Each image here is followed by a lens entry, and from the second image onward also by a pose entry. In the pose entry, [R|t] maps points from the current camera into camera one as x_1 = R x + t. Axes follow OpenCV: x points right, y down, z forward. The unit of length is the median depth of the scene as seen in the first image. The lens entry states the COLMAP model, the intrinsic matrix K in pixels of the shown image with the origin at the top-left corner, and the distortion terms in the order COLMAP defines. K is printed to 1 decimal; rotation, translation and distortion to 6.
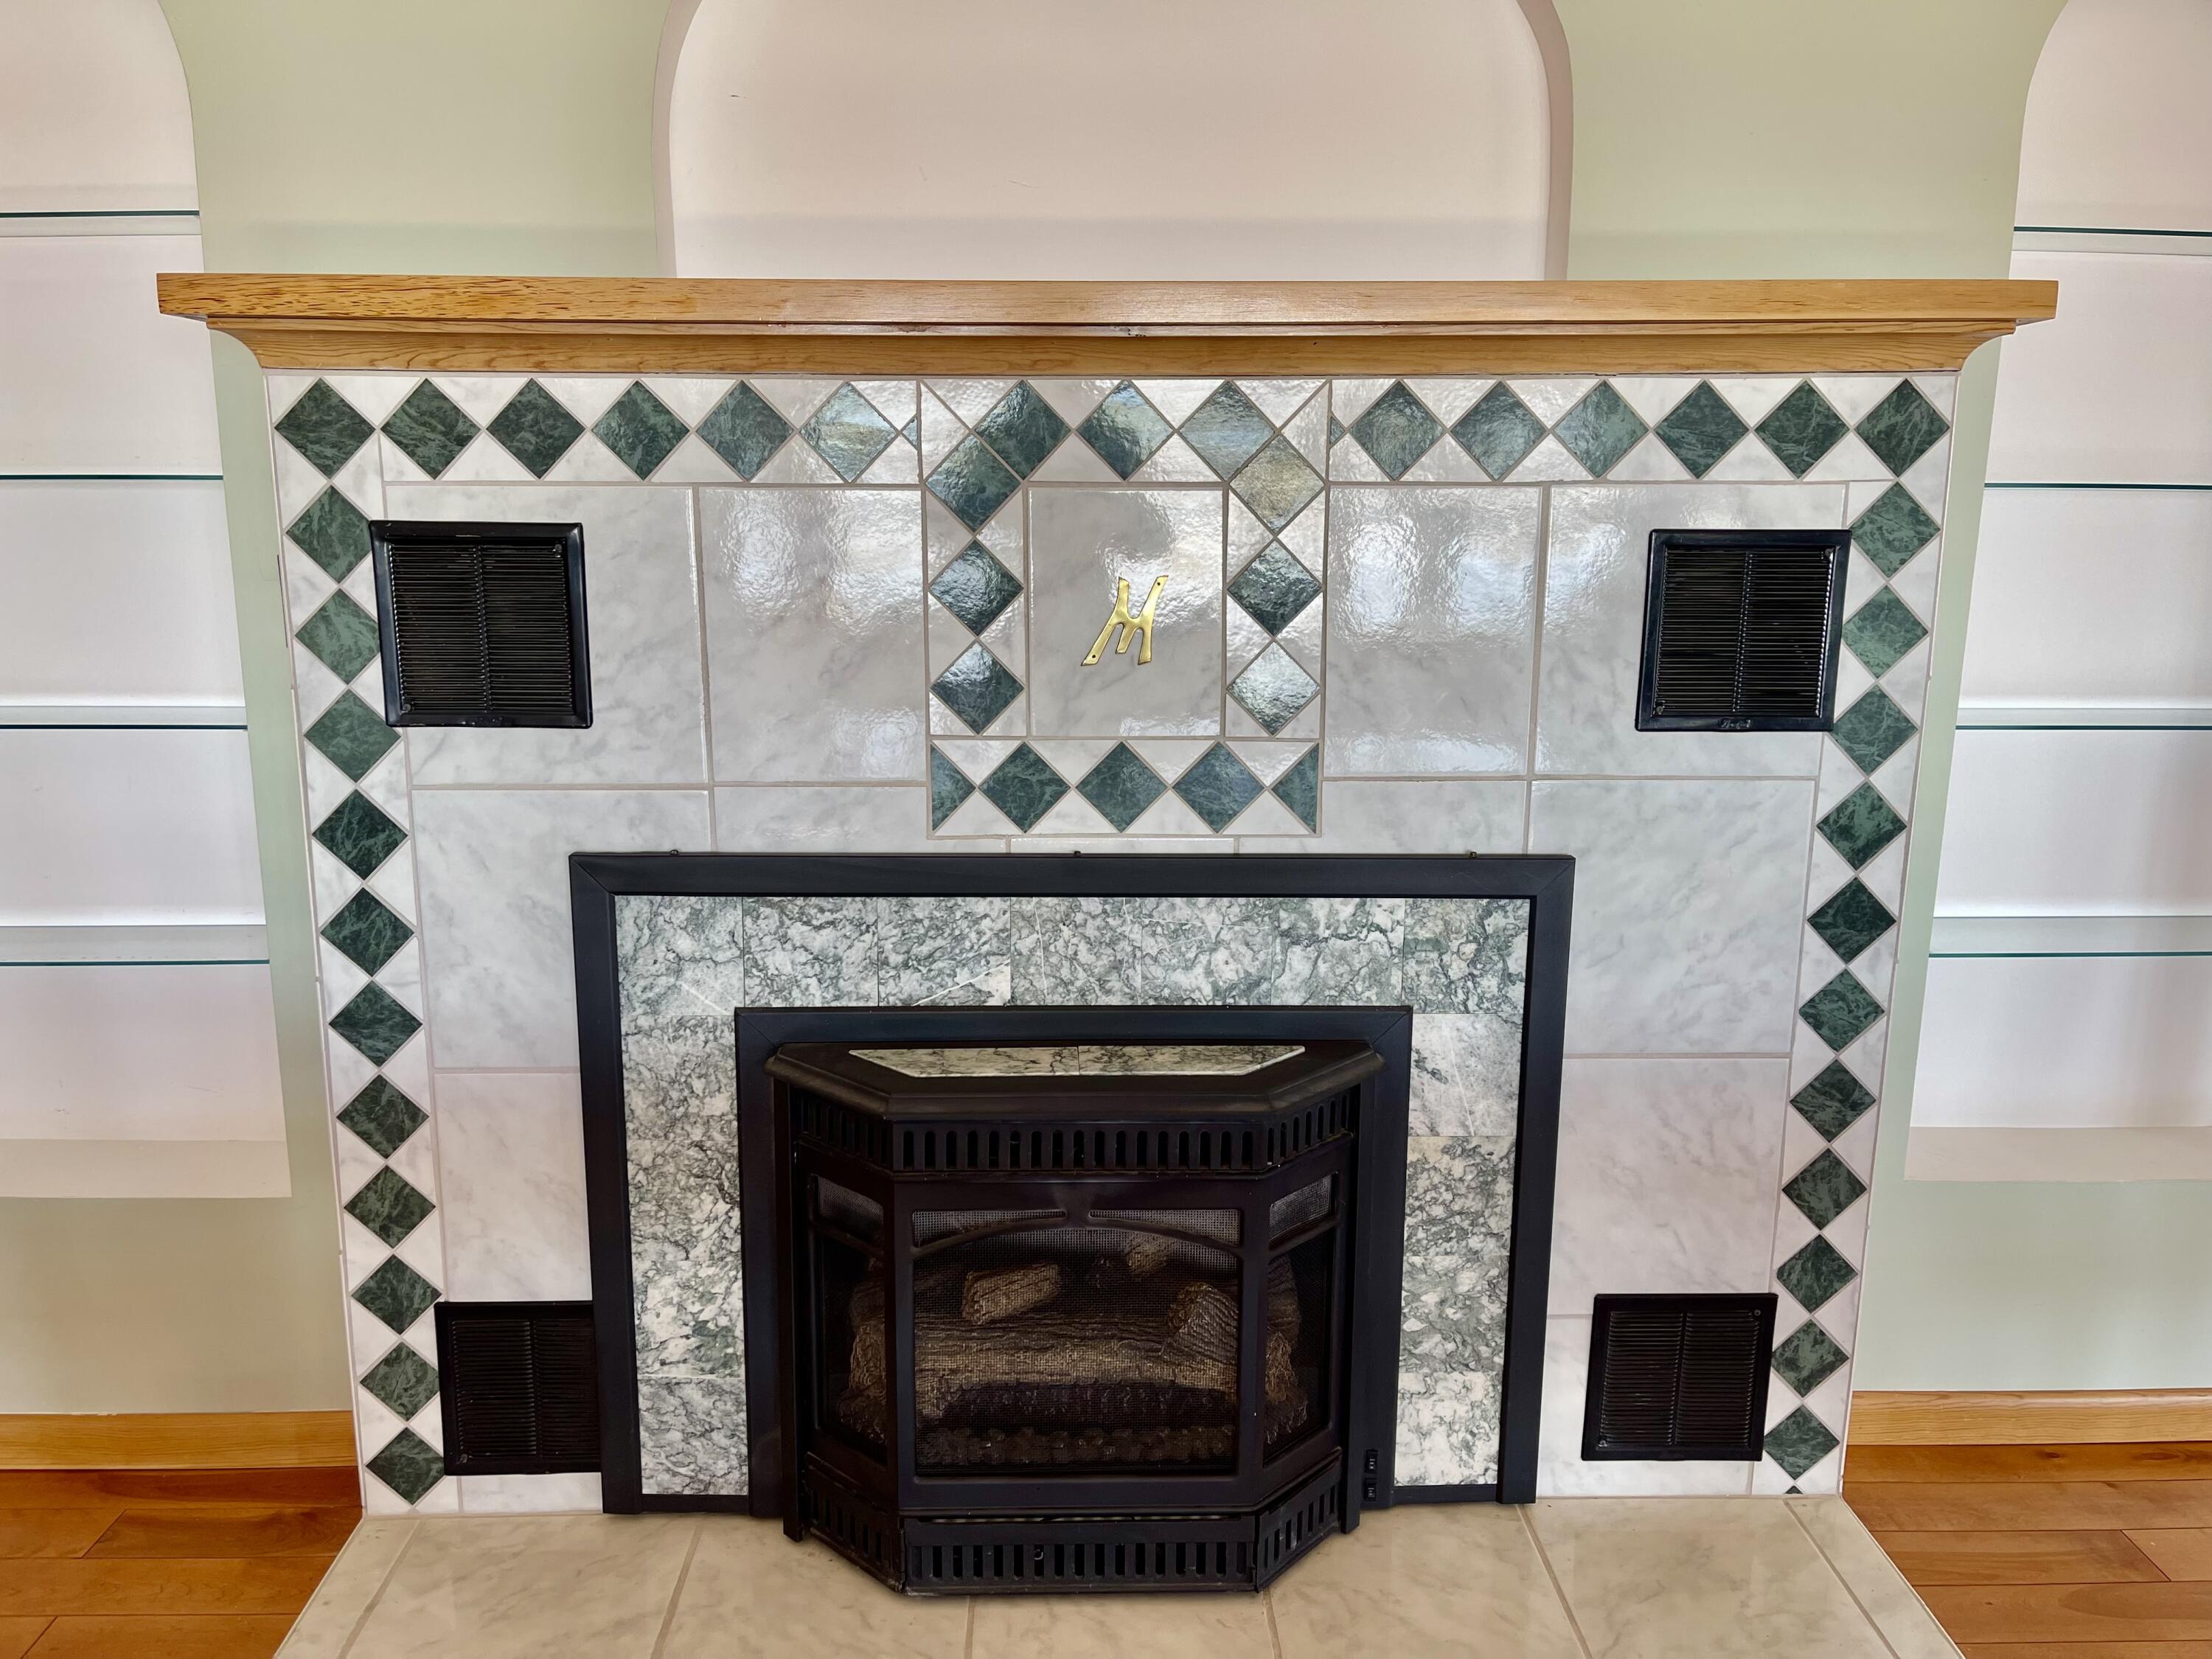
lens RADIAL K [[1691.0, 0, 1096.3], [0, 1691.0, 841.7], [0, 0, 1]] dist [0.073207, -0.087577]
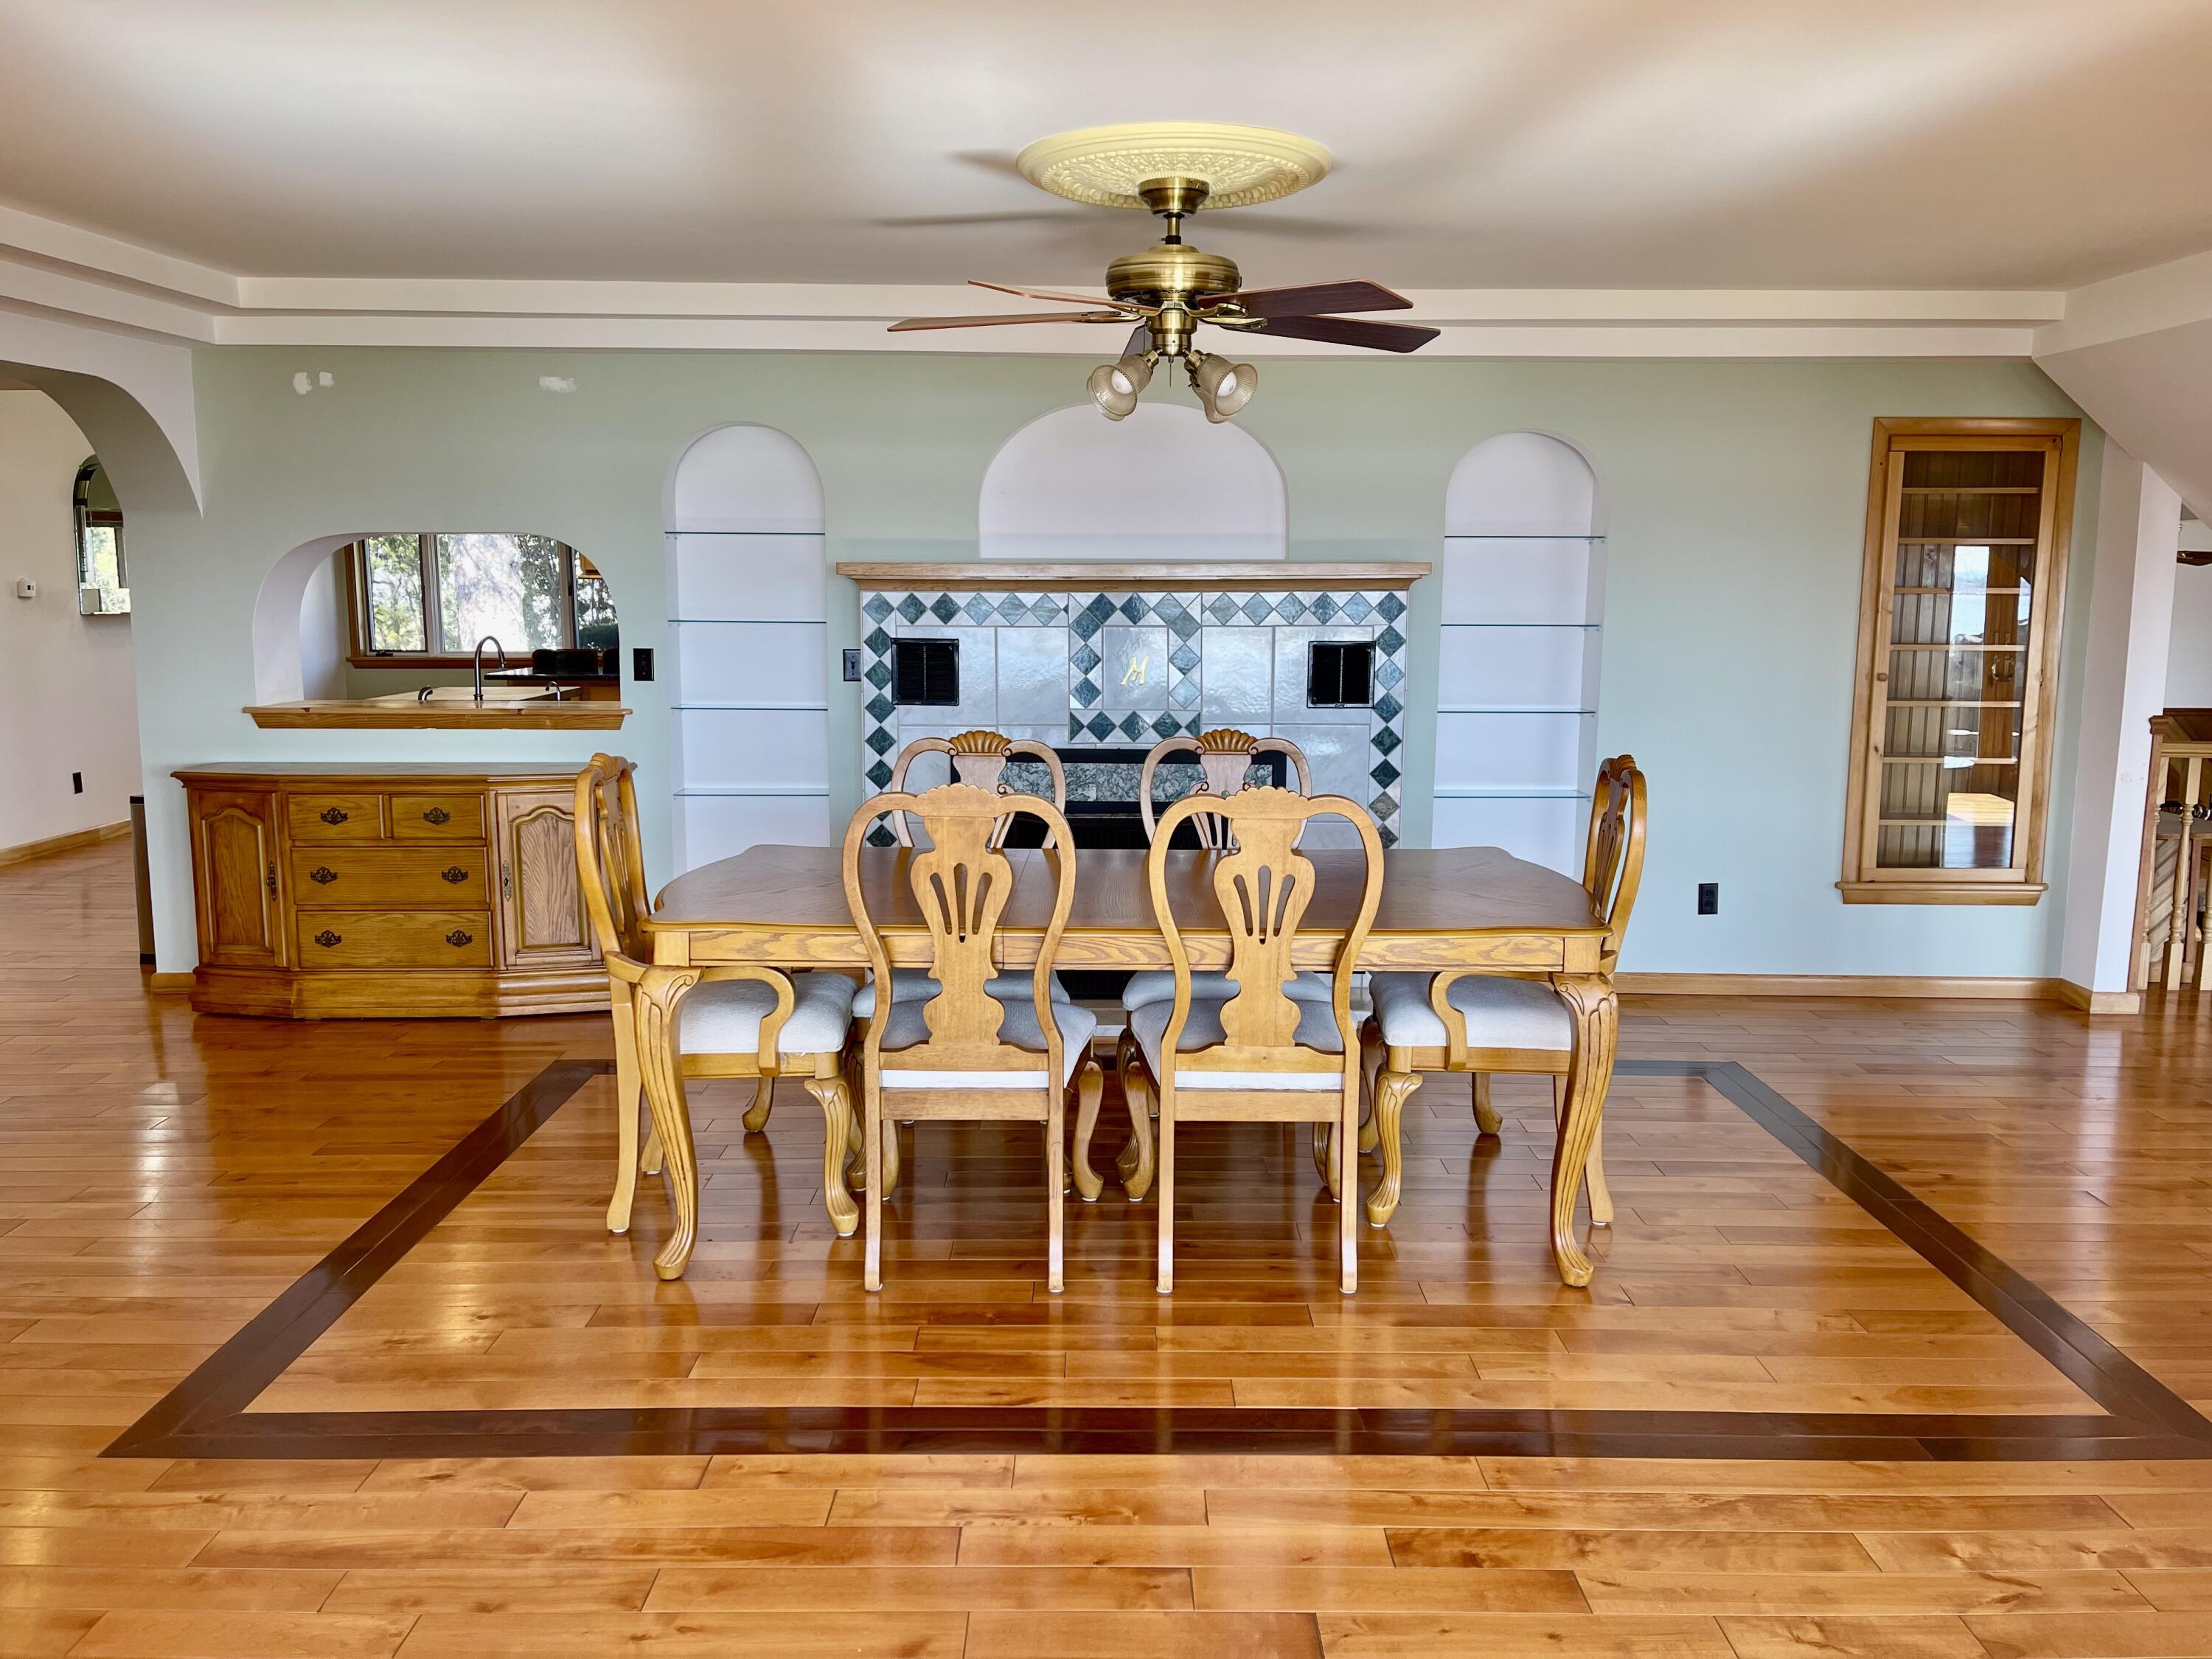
lens RADIAL K [[1691.0, 0, 1111.9], [0, 1691.0, 825.6], [0, 0, 1]] dist [0.073207, -0.087577]
pose [[0.999425, 0.003696, -0.033716, 0.076807], [-0.007289, 0.994224, -0.107076, 0.459506], [0.033125, 0.107260, 0.993679, -1.931563]]
